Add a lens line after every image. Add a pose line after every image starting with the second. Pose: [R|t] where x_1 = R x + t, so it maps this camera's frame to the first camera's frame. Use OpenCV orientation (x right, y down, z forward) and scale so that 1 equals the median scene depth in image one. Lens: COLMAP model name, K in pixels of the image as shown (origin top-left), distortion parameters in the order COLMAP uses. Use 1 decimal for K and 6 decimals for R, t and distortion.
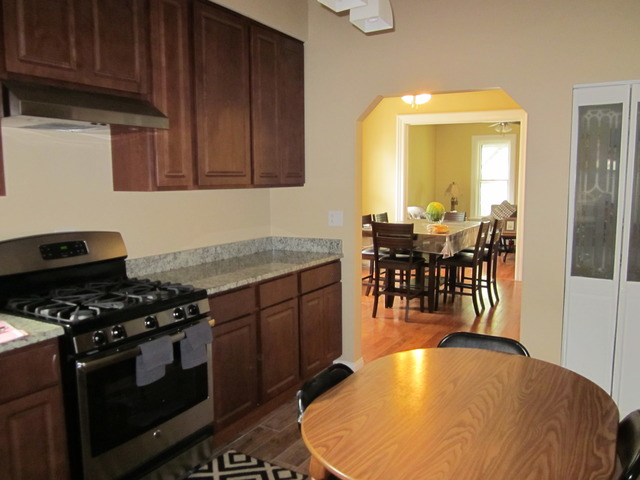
lens RADIAL K [[533.8, 0, 318.4], [0, 533.8, 243.2], [0, 0, 1]] dist [-0.052646, 0.032163]
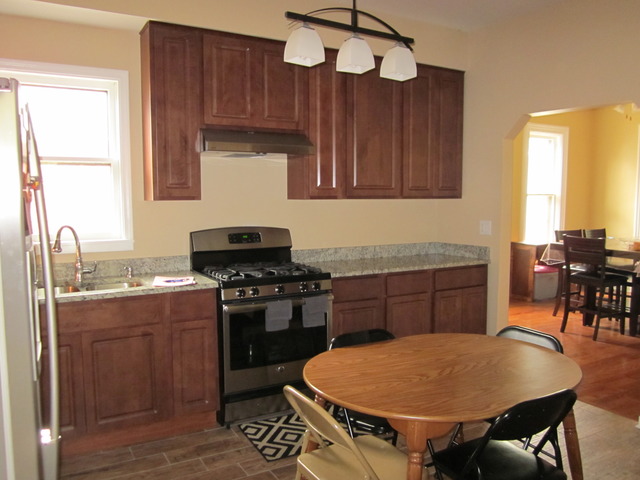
lens RADIAL K [[533.8, 0, 318.6], [0, 533.8, 243.6], [0, 0, 1]] dist [-0.052646, 0.032163]
pose [[0.861850, 0.050290, -0.504664, 0.394584], [-0.063742, 0.997922, -0.009413, 0.025196], [0.503142, 0.040281, 0.863265, -0.161456]]
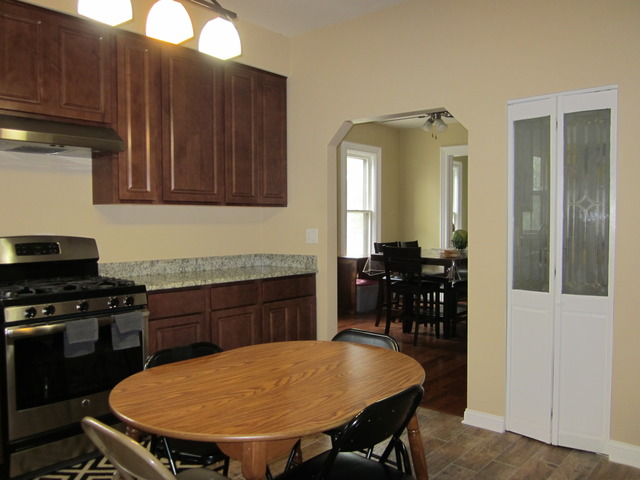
lens RADIAL K [[533.8, 0, 317.4], [0, 533.8, 243.0], [0, 0, 1]] dist [-0.052646, 0.032163]
pose [[0.979541, 0.009118, -0.201039, 0.351812], [-0.024715, 0.996862, -0.075204, 0.065547], [0.199723, 0.078634, 0.976692, -0.060921]]
